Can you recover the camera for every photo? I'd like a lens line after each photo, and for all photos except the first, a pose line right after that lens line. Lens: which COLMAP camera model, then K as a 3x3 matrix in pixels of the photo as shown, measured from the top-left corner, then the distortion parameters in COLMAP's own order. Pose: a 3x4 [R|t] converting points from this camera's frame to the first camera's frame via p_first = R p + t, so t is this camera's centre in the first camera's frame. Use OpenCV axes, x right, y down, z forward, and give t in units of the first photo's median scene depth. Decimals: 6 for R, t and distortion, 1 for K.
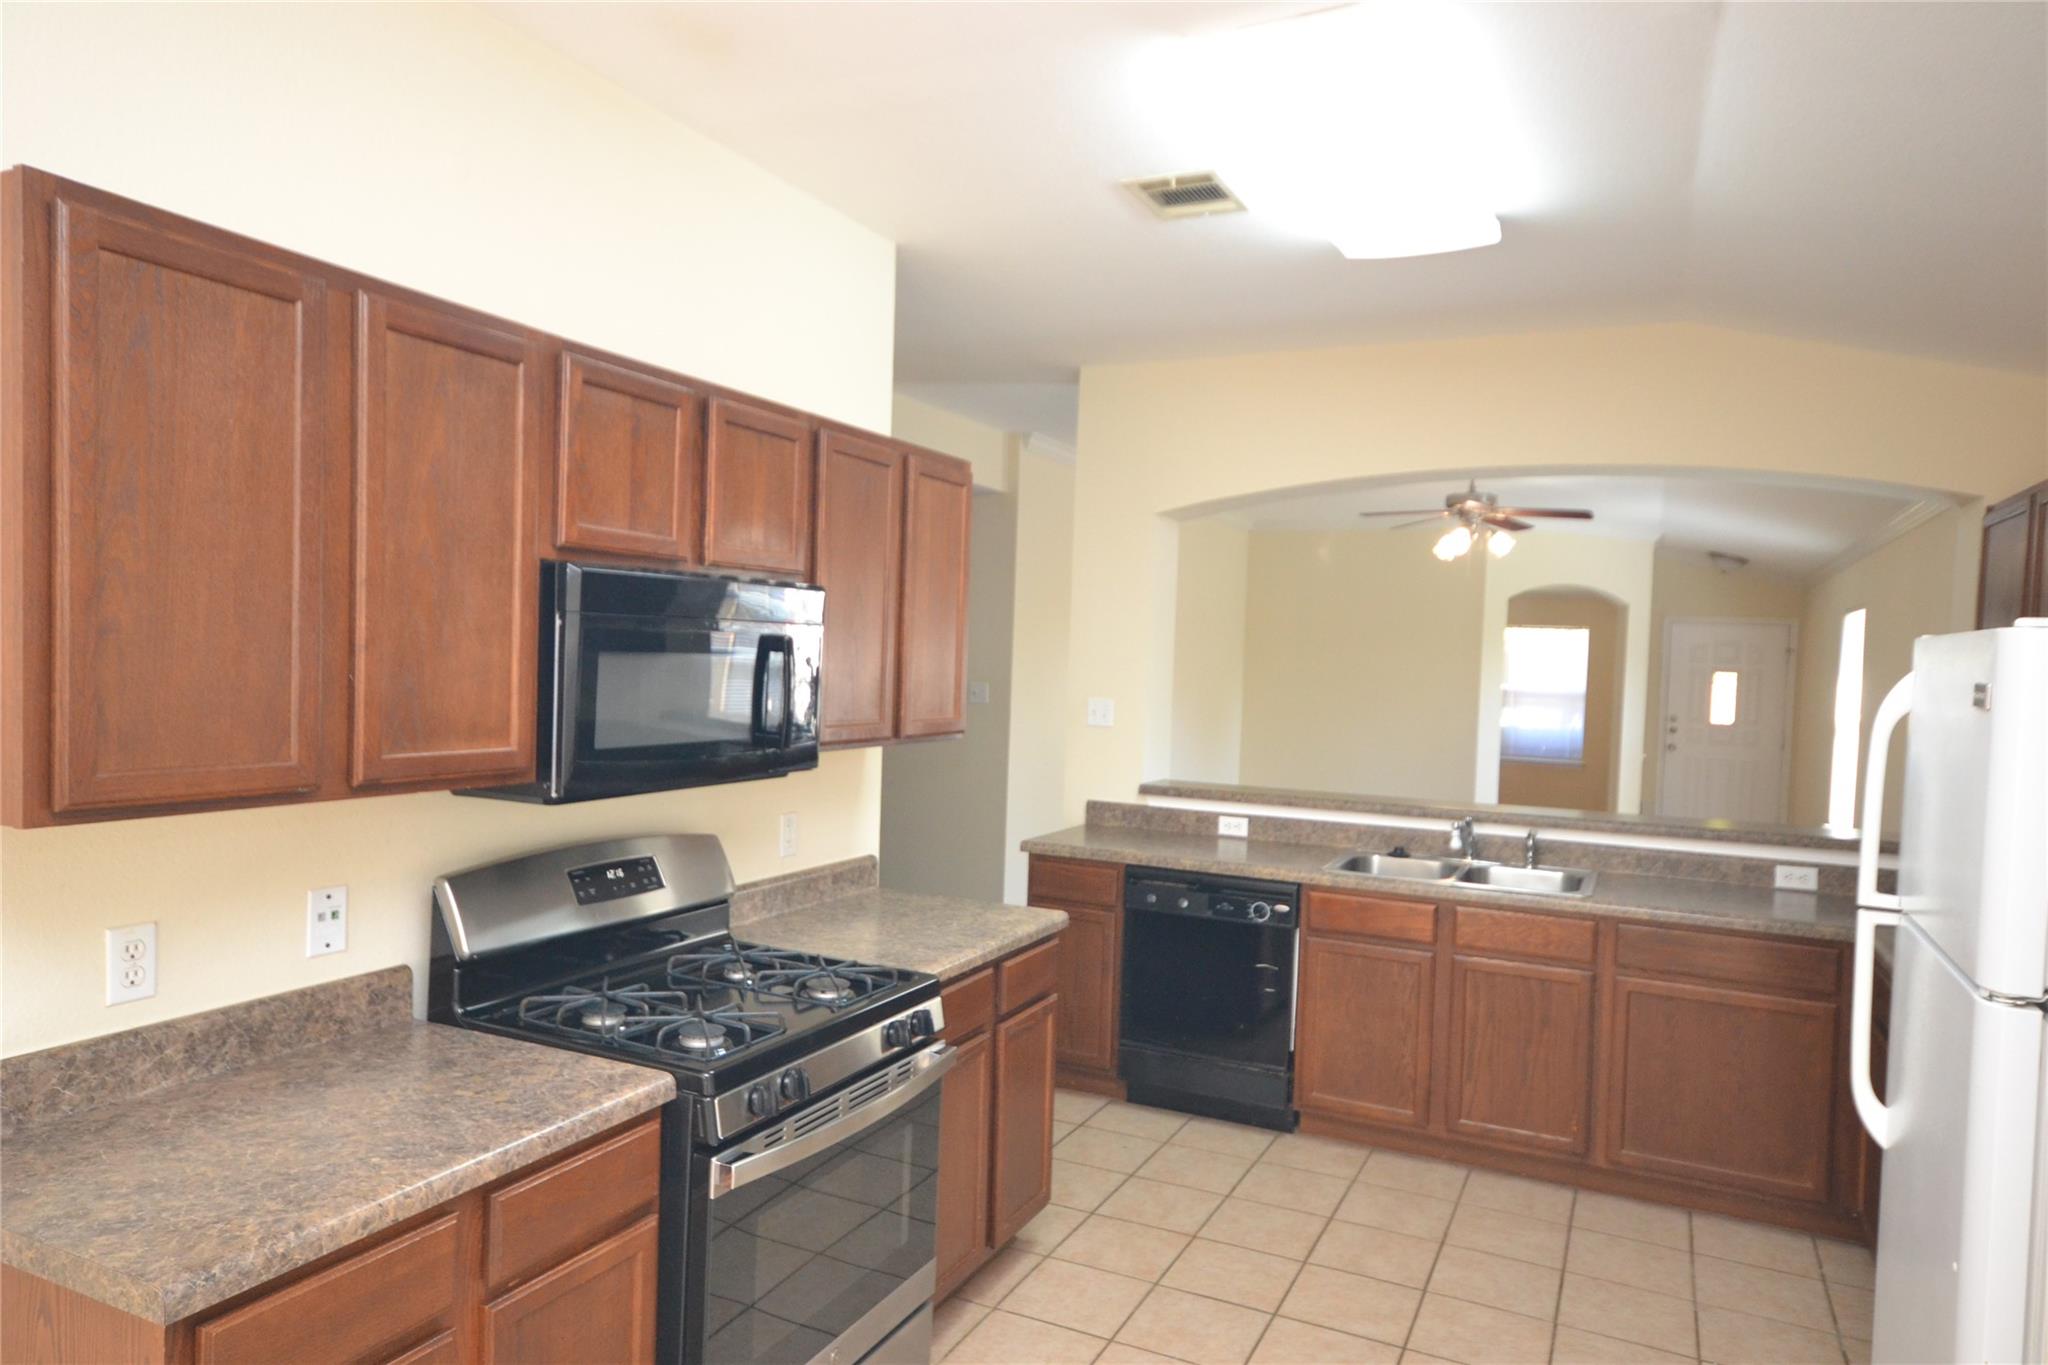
lens RADIAL K [[1278.1, 0, 1021.9], [0, 1278.1, 696.1], [0, 0, 1]] dist [0.012897, 0.005296]
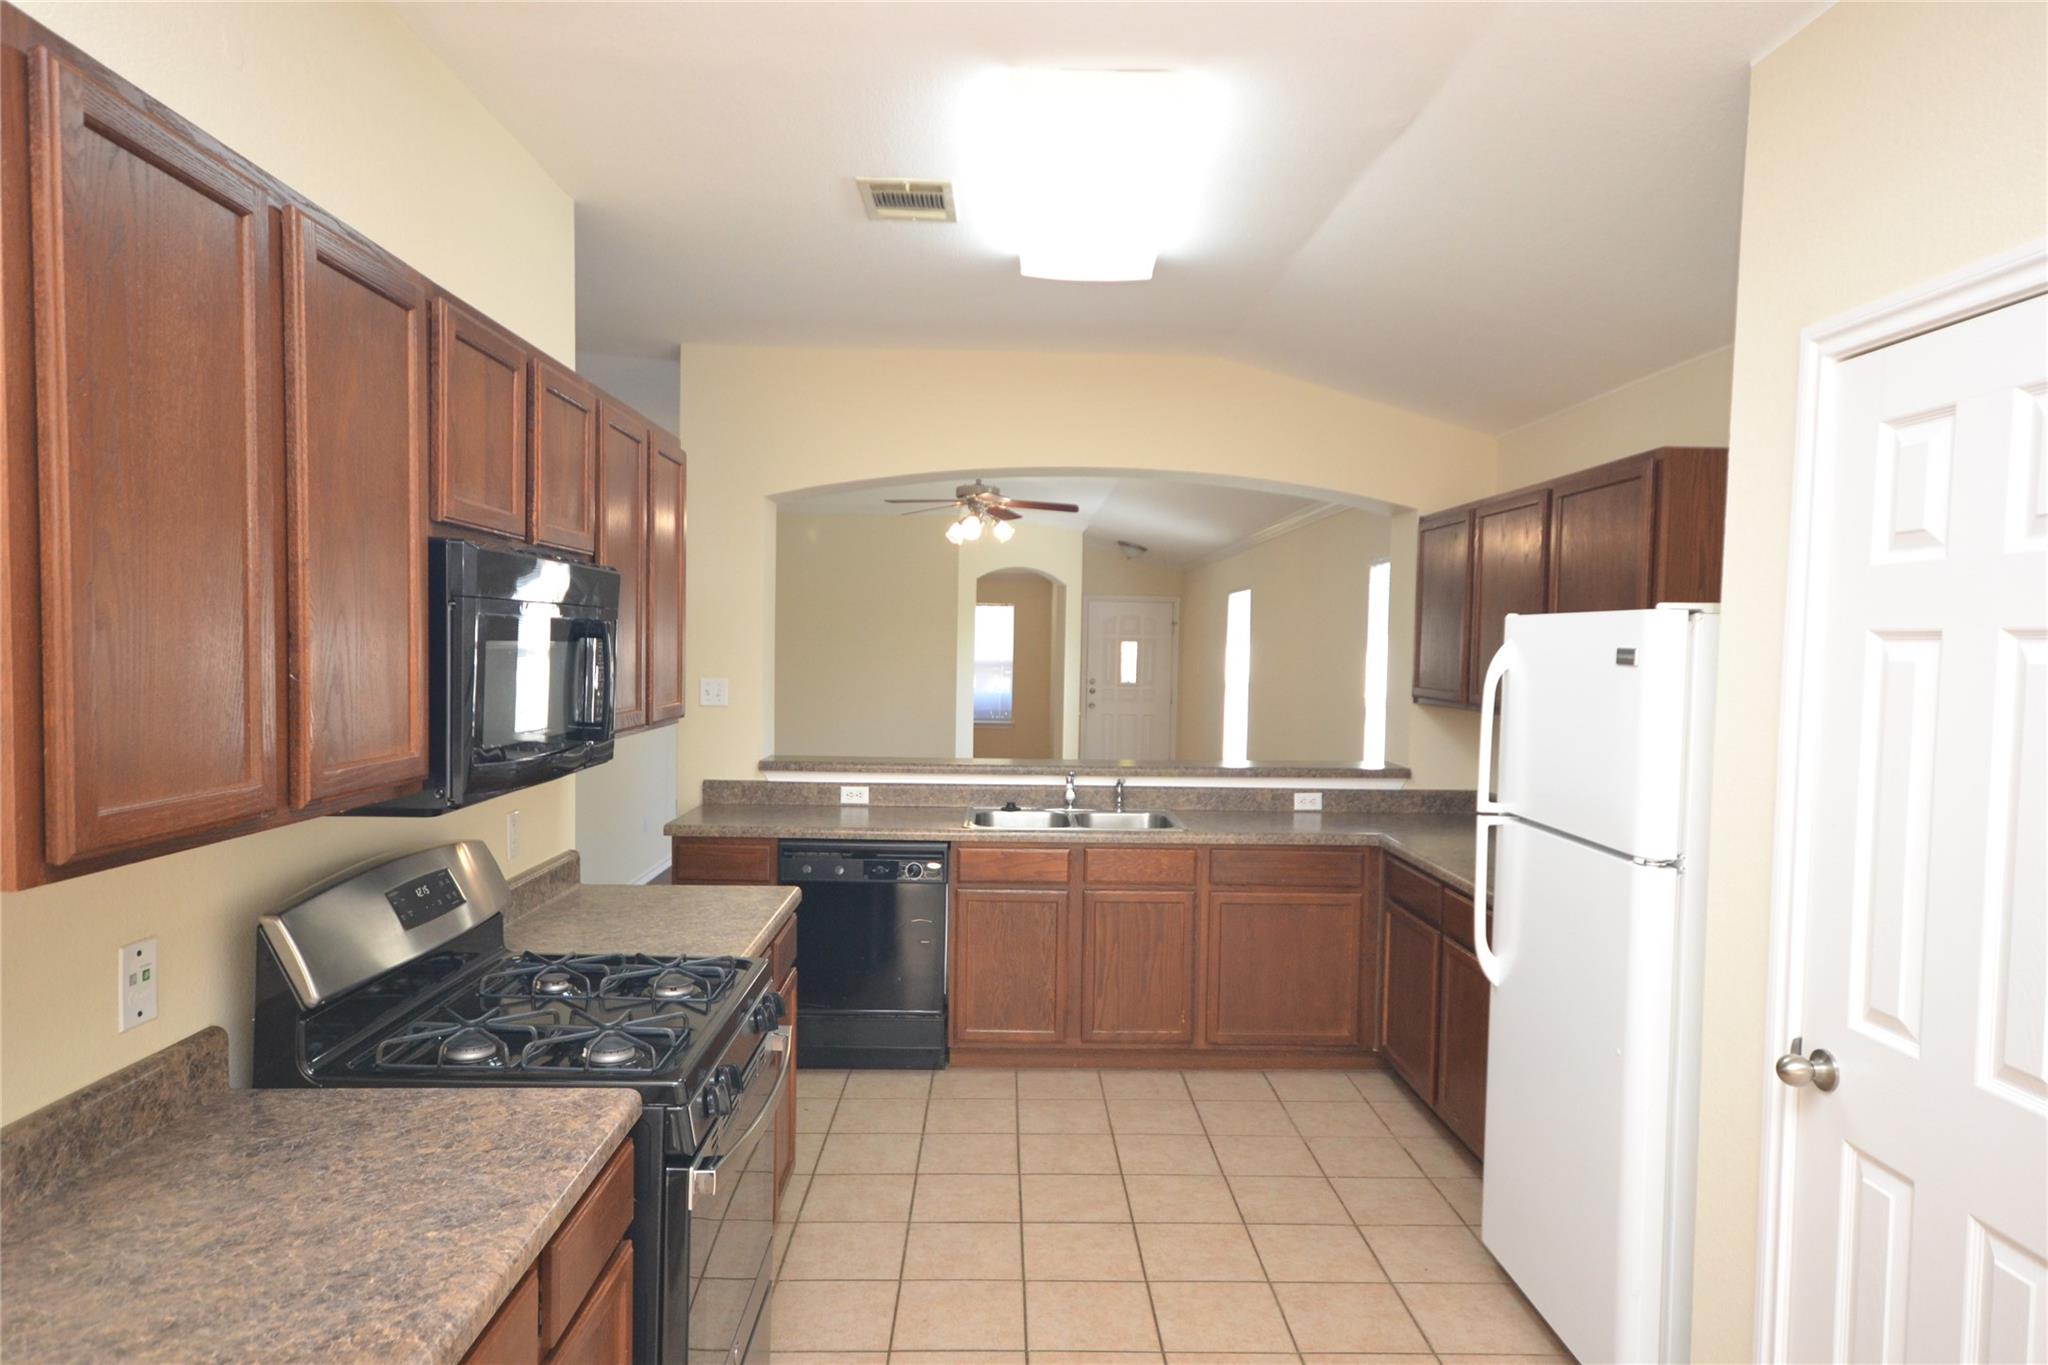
lens RADIAL K [[1236.8, 0, 1022.3], [0, 1236.8, 694.1], [0, 0, 1]] dist [0.008798, 0.007936]
pose [[0.888580, -0.035469, 0.457349, -0.229996], [0.026630, 0.999313, 0.025761, -0.005659], [-0.457949, -0.010712, 0.888914, 0.035479]]
